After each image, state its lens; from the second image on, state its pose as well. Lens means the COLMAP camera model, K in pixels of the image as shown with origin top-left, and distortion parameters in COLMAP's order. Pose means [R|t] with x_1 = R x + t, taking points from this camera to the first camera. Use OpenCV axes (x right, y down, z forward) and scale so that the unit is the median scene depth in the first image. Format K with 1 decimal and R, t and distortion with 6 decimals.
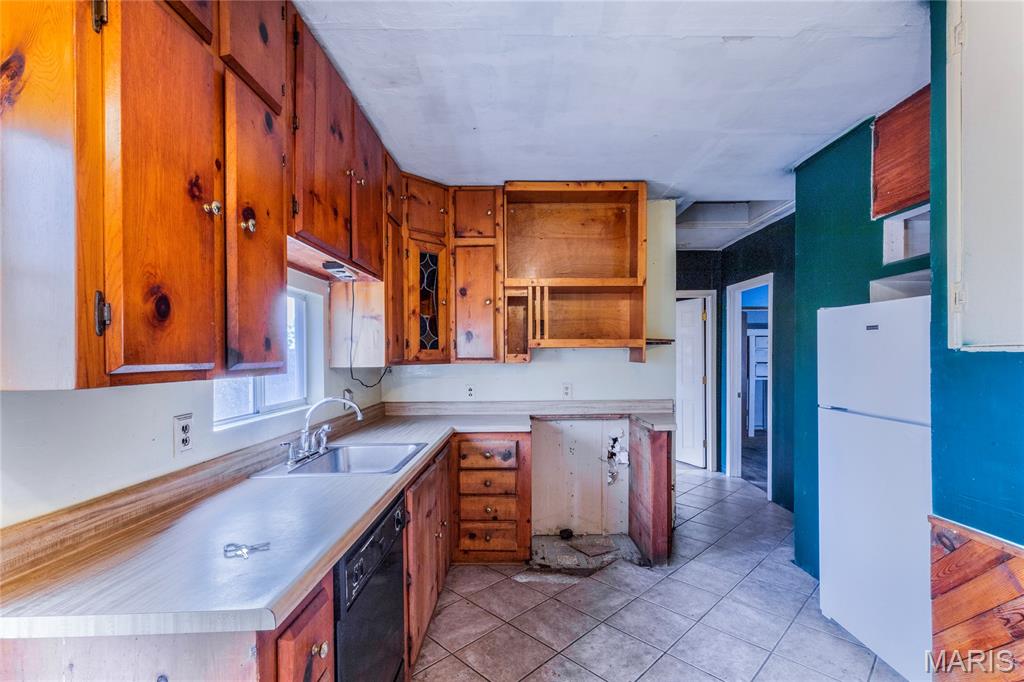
lens RADIAL K [[462.3, 0, 521.7], [0, 462.3, 357.0], [0, 0, 1]] dist [0.009560, -0.001183]
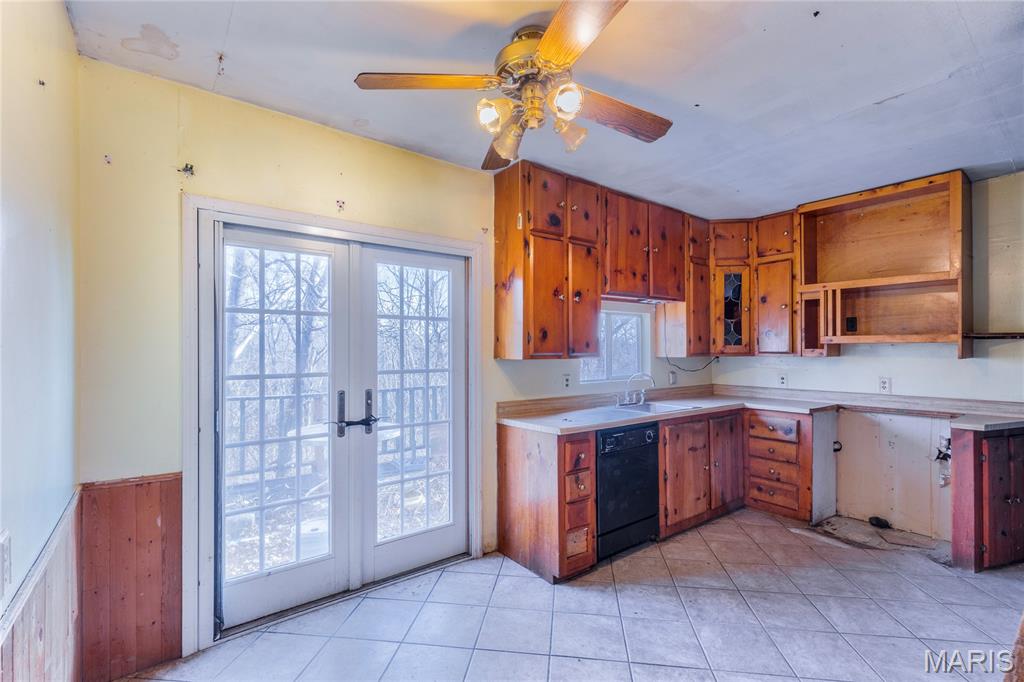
lens RADIAL K [[462.3, 0, 520.3], [0, 462.3, 346.0], [0, 0, 1]] dist [0.009560, -0.001183]
pose [[0.616495, 0.000248, -0.787359, 0.486427], [-0.005413, 0.999978, -0.003924, -0.005506], [0.787340, 0.006681, 0.616483, -0.321841]]
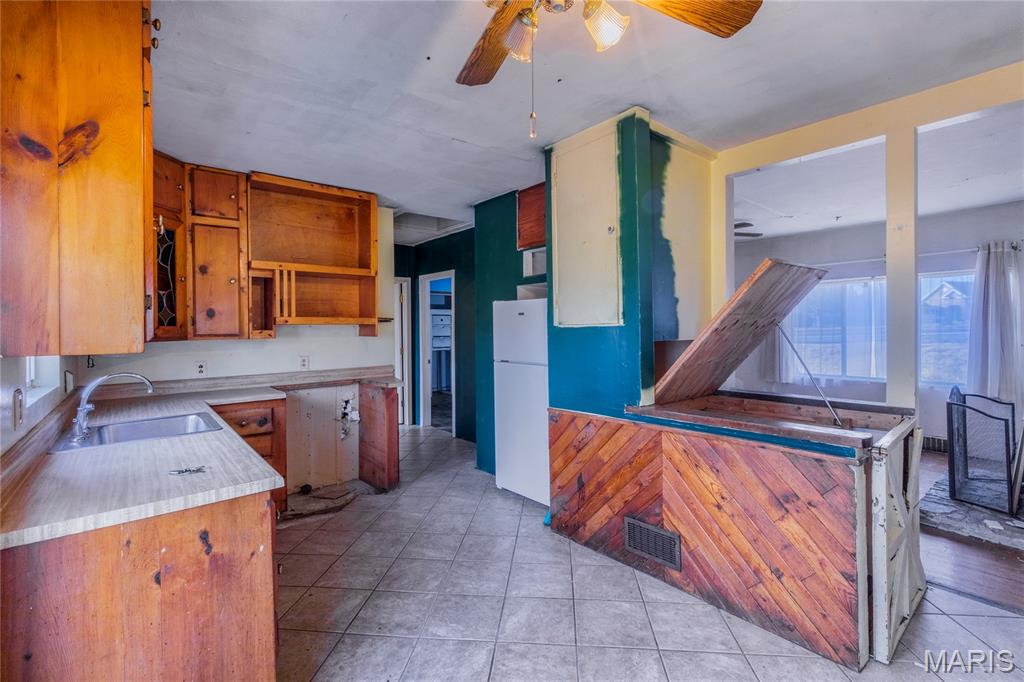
lens RADIAL K [[462.3, 0, 516.8], [0, 462.3, 330.6], [0, 0, 1]] dist [0.009560, -0.001183]
pose [[0.775559, -0.007094, 0.631236, -0.250850], [0.011257, 0.999933, -0.002593, 0.004030], [-0.631175, 0.009117, 0.775587, -0.240513]]
